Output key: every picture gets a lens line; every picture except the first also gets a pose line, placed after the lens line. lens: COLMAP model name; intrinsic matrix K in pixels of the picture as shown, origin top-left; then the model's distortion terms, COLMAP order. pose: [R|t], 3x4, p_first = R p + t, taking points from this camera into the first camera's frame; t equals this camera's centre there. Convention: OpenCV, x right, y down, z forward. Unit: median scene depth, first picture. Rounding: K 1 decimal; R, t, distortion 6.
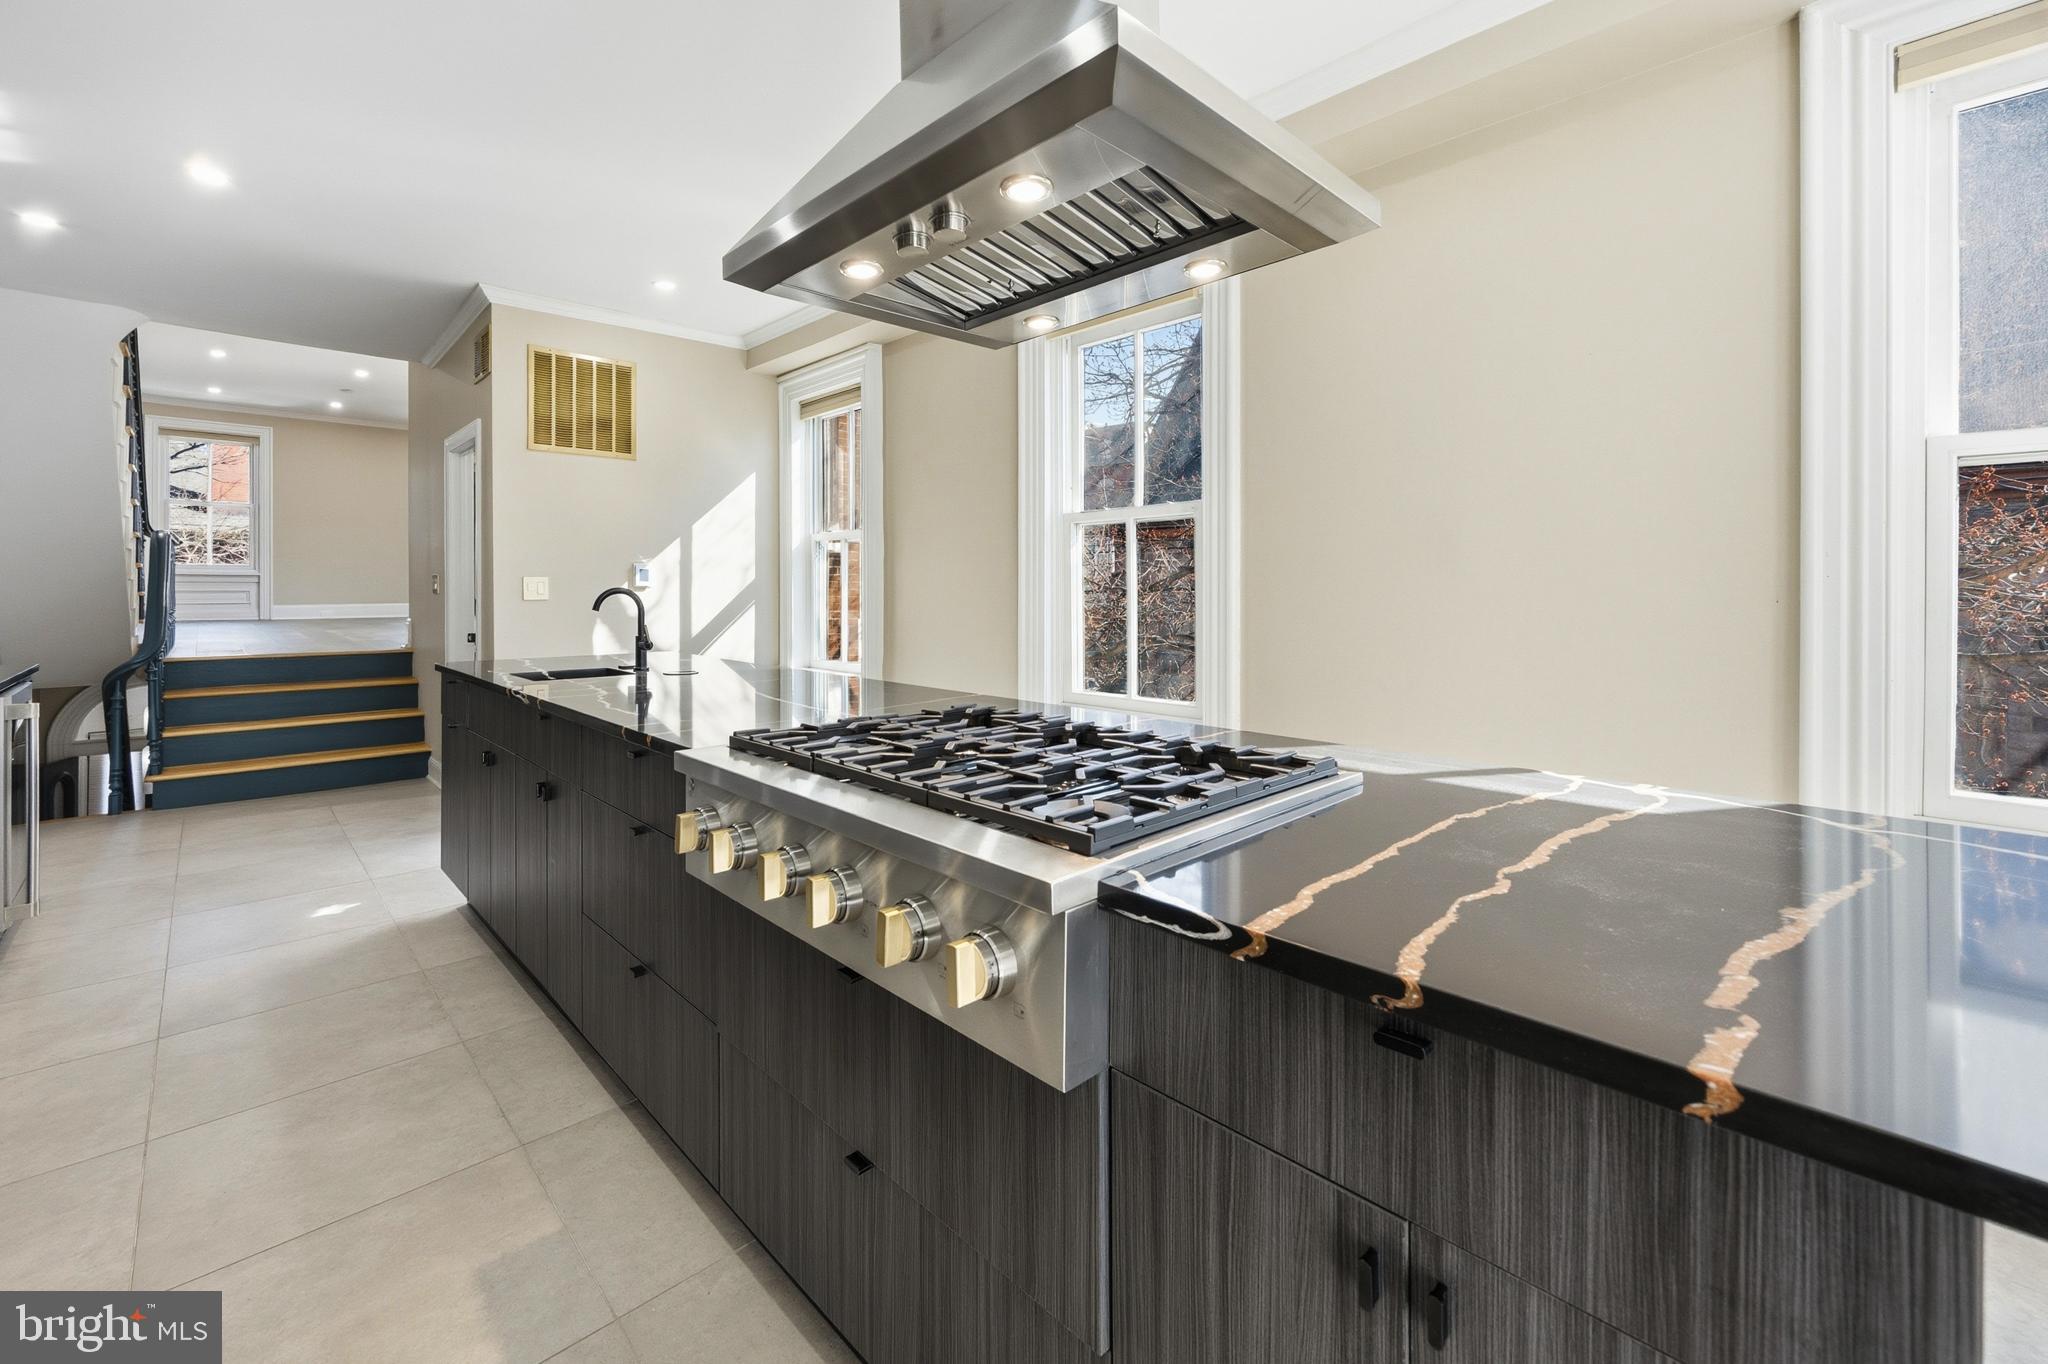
lens RADIAL K [[852.3, 0, 1022.3], [0, 852.3, 611.7], [0, 0, 1]] dist [-0.003379, -0.000551]
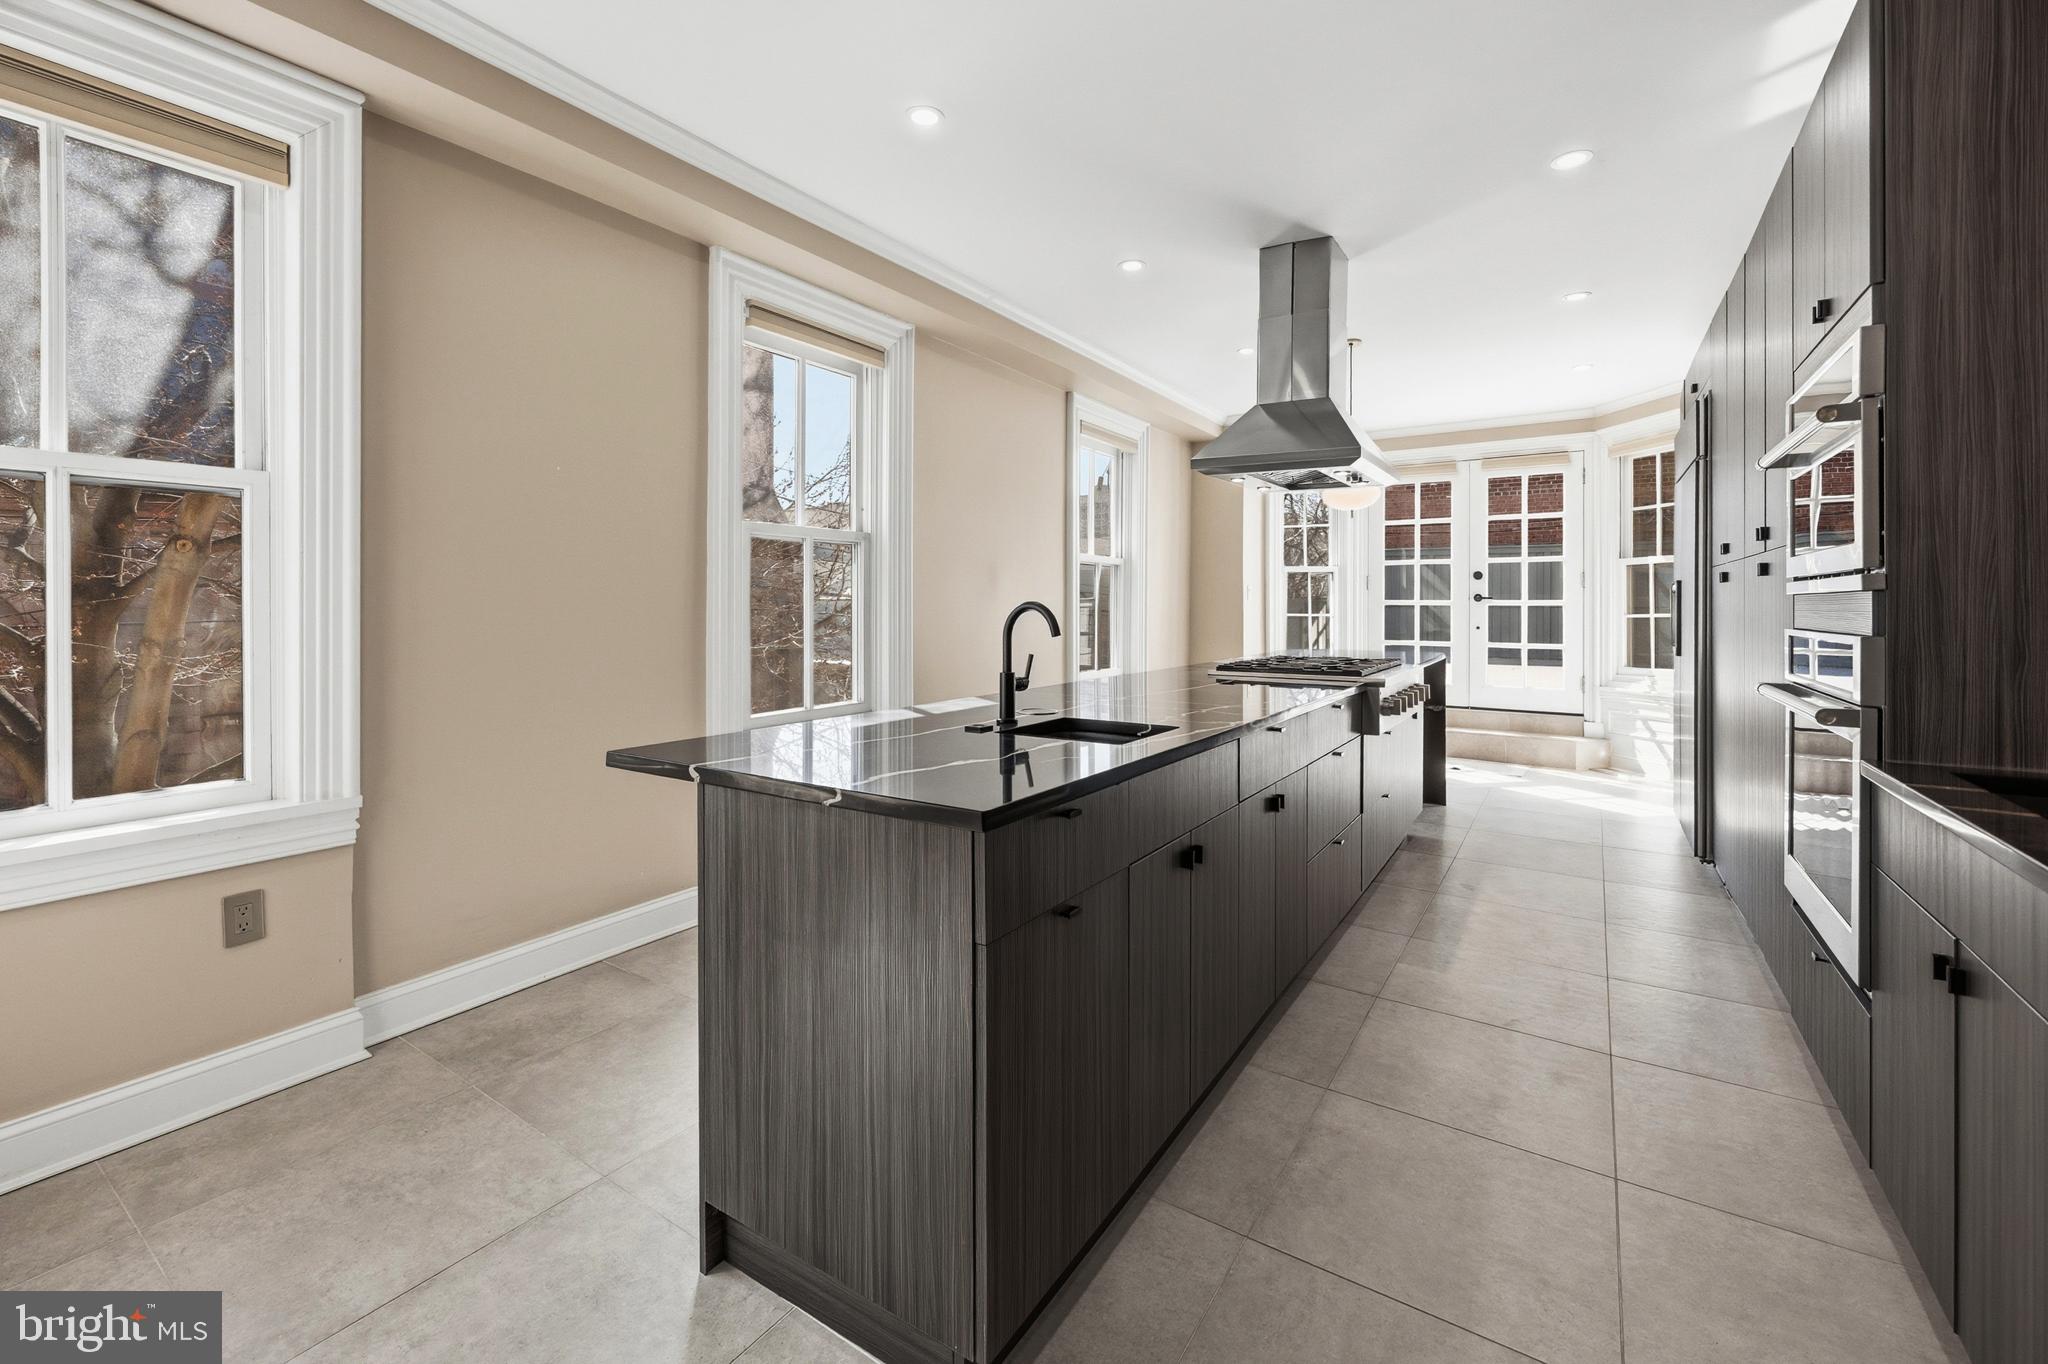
lens RADIAL K [[852.3, 0, 1022.3], [0, 852.3, 611.7], [0, 0, 1]] dist [-0.003379, -0.000551]
pose [[-0.220007, -0.000285, 0.975498, -1.461122], [0.021375, 0.999758, 0.005112, -0.031660], [-0.975264, 0.021976, -0.219947, 1.483429]]
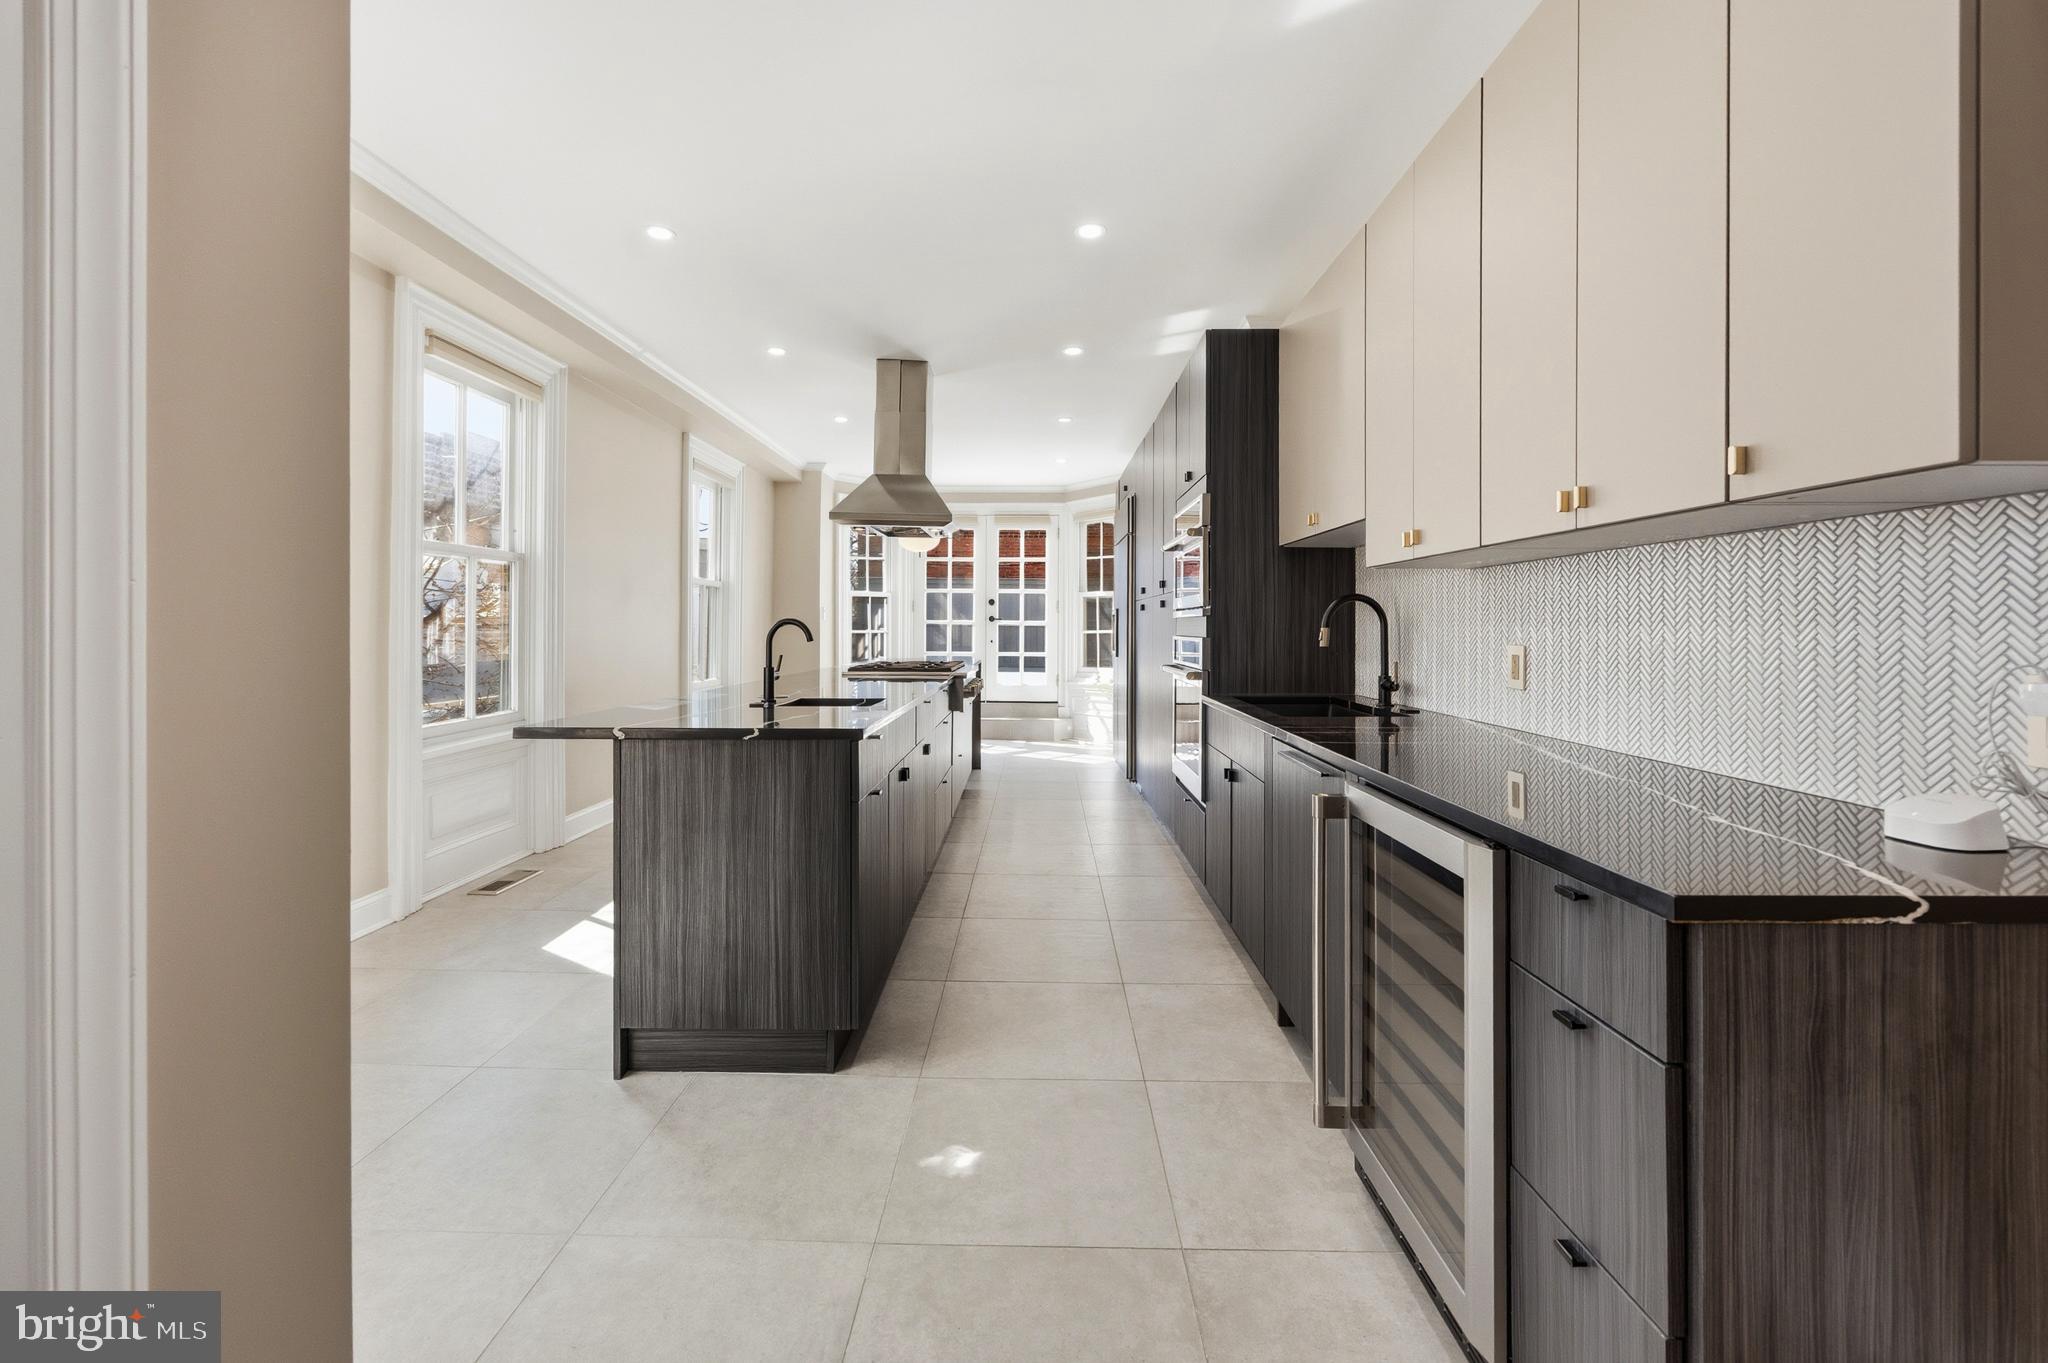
lens RADIAL K [[833.2, 0, 1021.4], [0, 833.2, 614.5], [0, 0, 1]] dist [-0.005268, -0.000392]
pose [[-0.707684, 0.013609, 0.706398, -1.746998], [0.014484, 0.999884, -0.004752, -0.031345], [-0.706380, 0.006868, -0.707799, 1.927141]]
